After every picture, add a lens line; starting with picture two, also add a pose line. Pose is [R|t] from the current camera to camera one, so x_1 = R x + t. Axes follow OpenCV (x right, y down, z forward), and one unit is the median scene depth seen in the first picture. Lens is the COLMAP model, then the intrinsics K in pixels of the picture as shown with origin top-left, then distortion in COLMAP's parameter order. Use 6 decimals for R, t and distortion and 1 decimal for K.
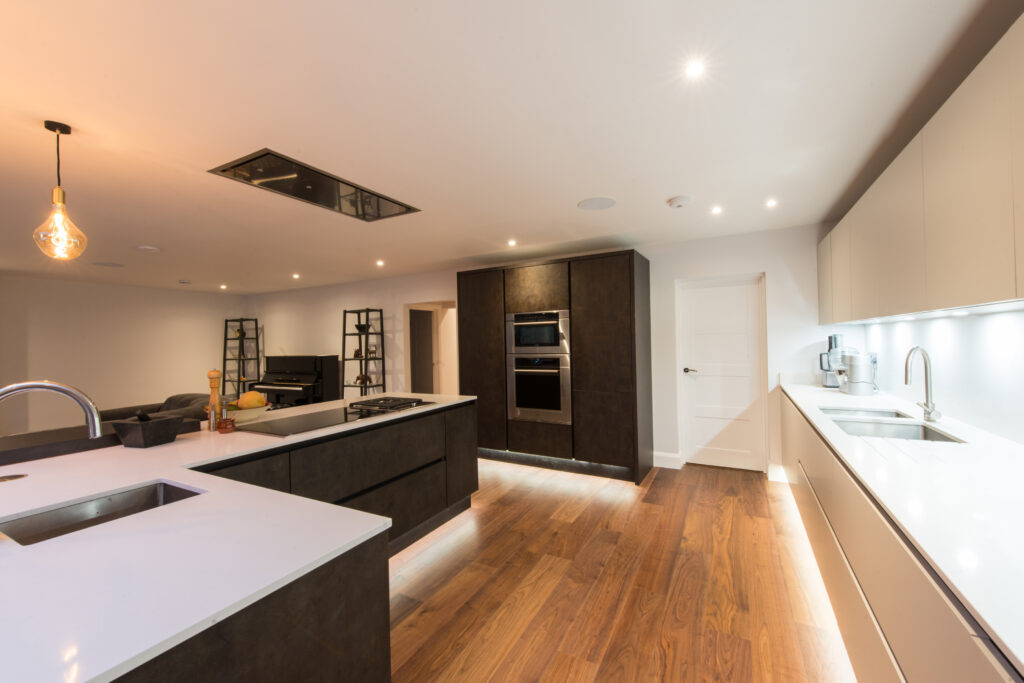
lens RADIAL K [[406.6, 0, 514.5], [0, 406.6, 336.8], [0, 0, 1]] dist [0.002393, 0.000079]
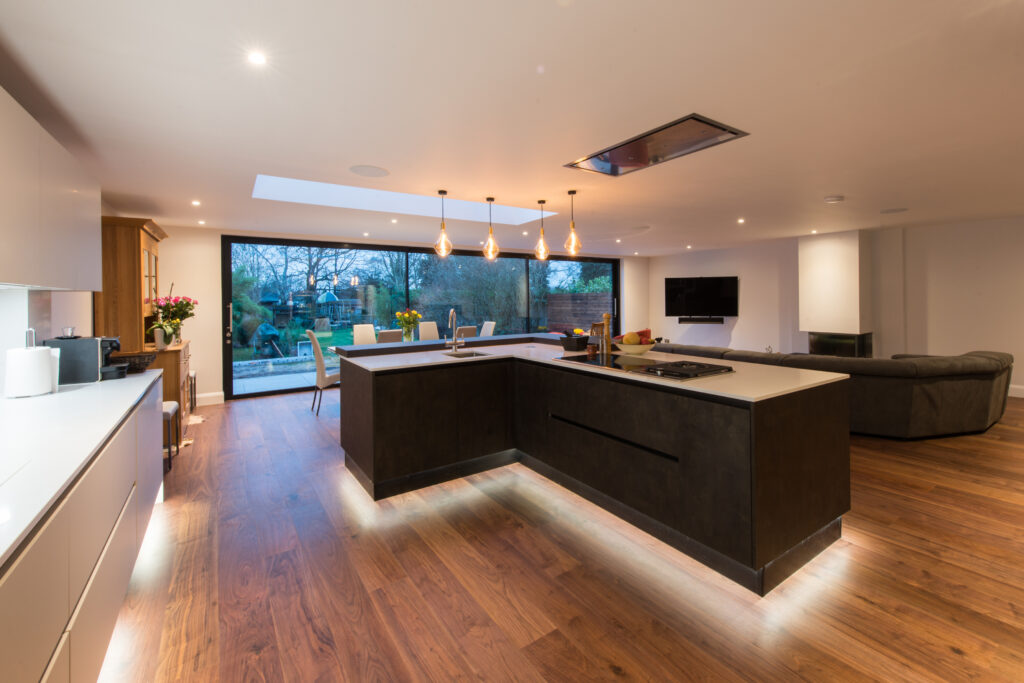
lens RADIAL K [[446.2, 0, 555.0], [0, 446.2, 298.6], [0, 0, 1]] dist [0.003080, 0.000250]
pose [[-0.419509, 0.026708, -0.907358, 0.431105], [0.030168, 0.999425, 0.015470, -0.002470], [0.907250, -0.020883, -0.420074, 0.791142]]
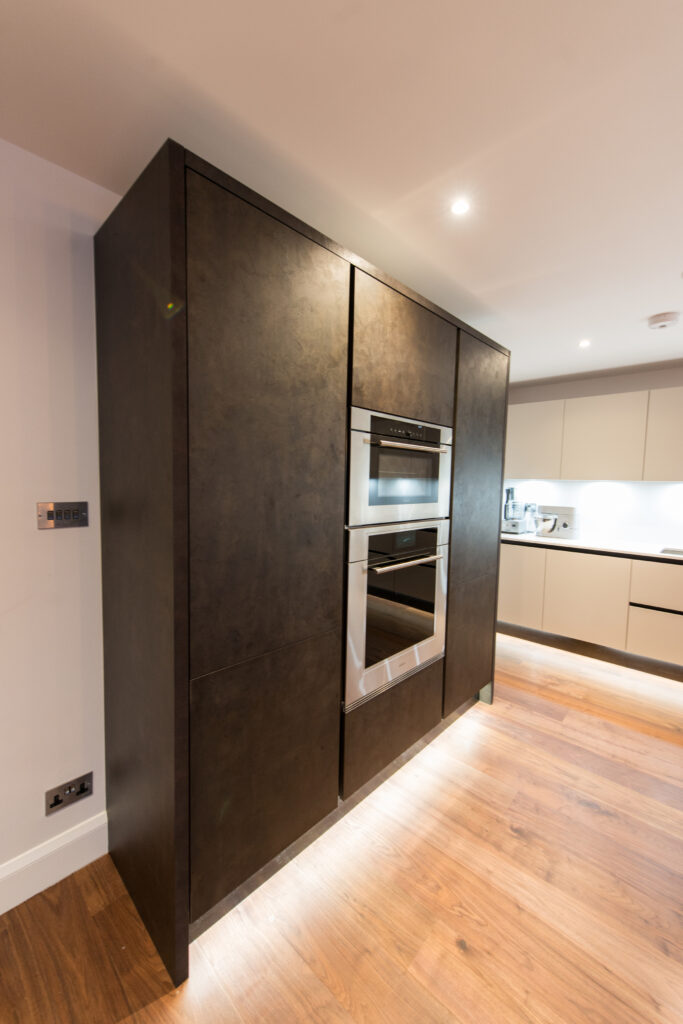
lens RADIAL K [[406.6, 0, 339.7], [0, 406.6, 509.1], [0, 0, 1]] dist [0.002393, 0.000079]
pose [[0.242065, -0.042643, 0.969323, -0.363323], [-0.037731, 0.997864, 0.053321, 0.009252], [-0.969526, -0.049480, 0.239939, 0.968564]]
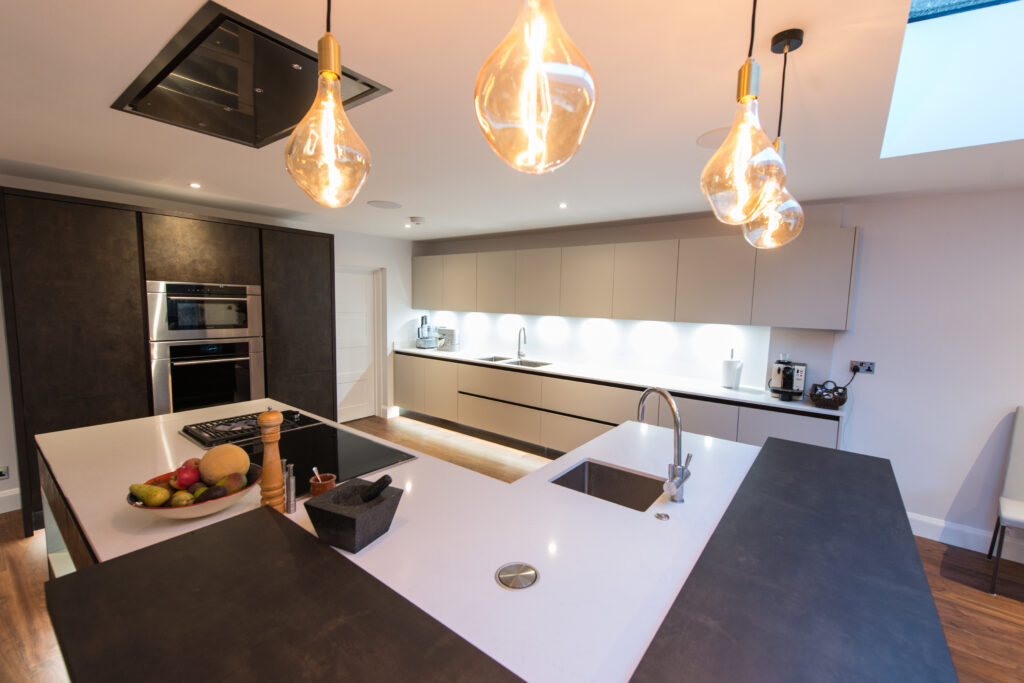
lens RADIAL K [[417.9, 0, 529.1], [0, 417.9, 343.7], [0, 0, 1]] dist [-0.000860, -0.000302]
pose [[0.136279, -0.073384, 0.987949, -0.641222], [-0.038292, 0.996117, 0.079273, -0.034375], [-0.989930, -0.048634, 0.132940, 0.303401]]
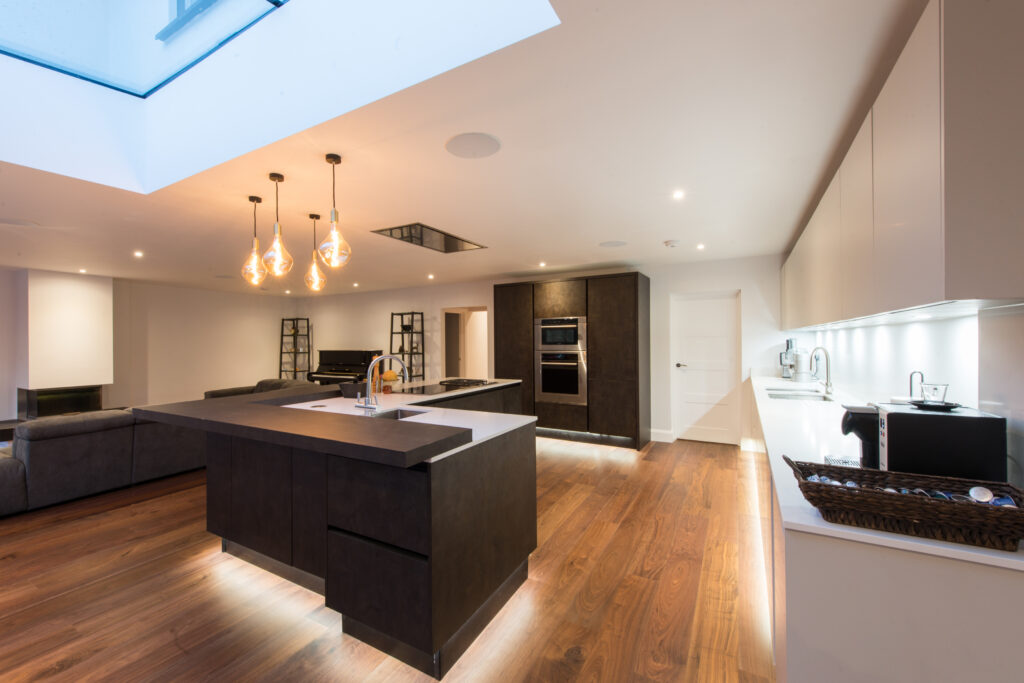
lens RADIAL K [[420.7, 0, 484.4], [0, 420.7, 337.6], [0, 0, 1]] dist [-0.000428, -0.000031]
pose [[0.998813, 0.012826, -0.046992, -0.119934], [-0.012609, 0.999908, 0.004912, -0.002269], [0.047050, -0.004314, 0.998883, -0.336362]]
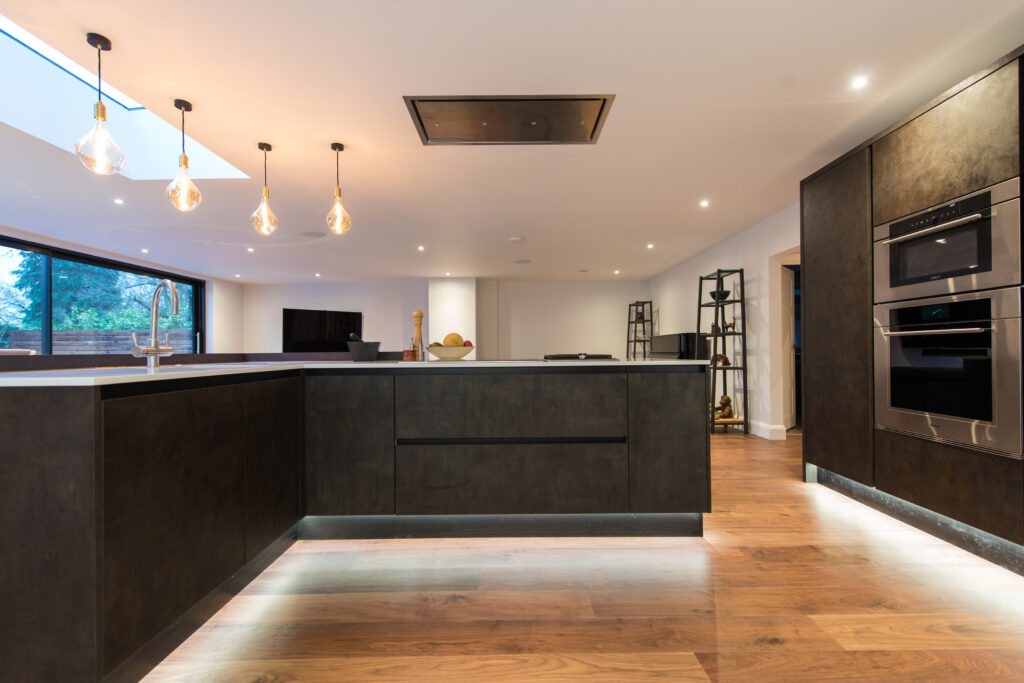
lens RADIAL K [[433.8, 0, 514.1], [0, 433.8, 348.8], [0, 0, 1]] dist [0.001558, -0.000257]
pose [[0.476895, 0.013230, -0.878860, 0.264392], [0.008051, 0.999779, 0.019419, 0.088743], [0.878923, -0.016337, 0.476684, 0.336013]]
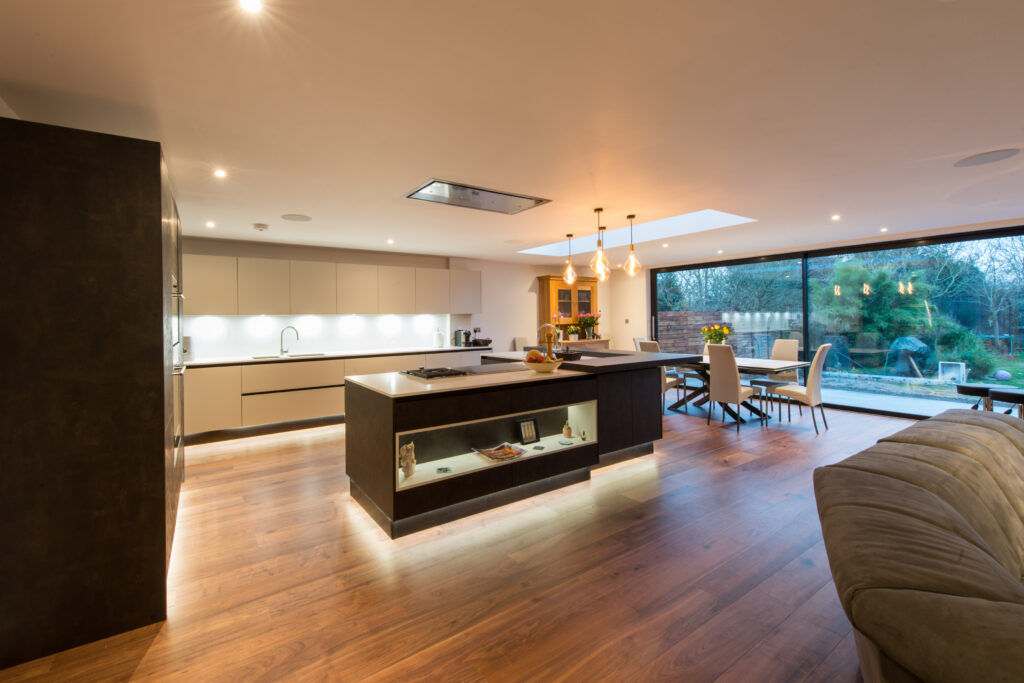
lens RADIAL K [[441.5, 0, 482.9], [0, 441.5, 322.3], [0, 0, 1]] dist [-0.023493, -0.000105]
pose [[-0.884325, 0.030277, 0.465889, -0.688611], [0.028271, 0.999536, -0.011295, 0.029682], [-0.466015, 0.003183, -0.884771, 1.385662]]
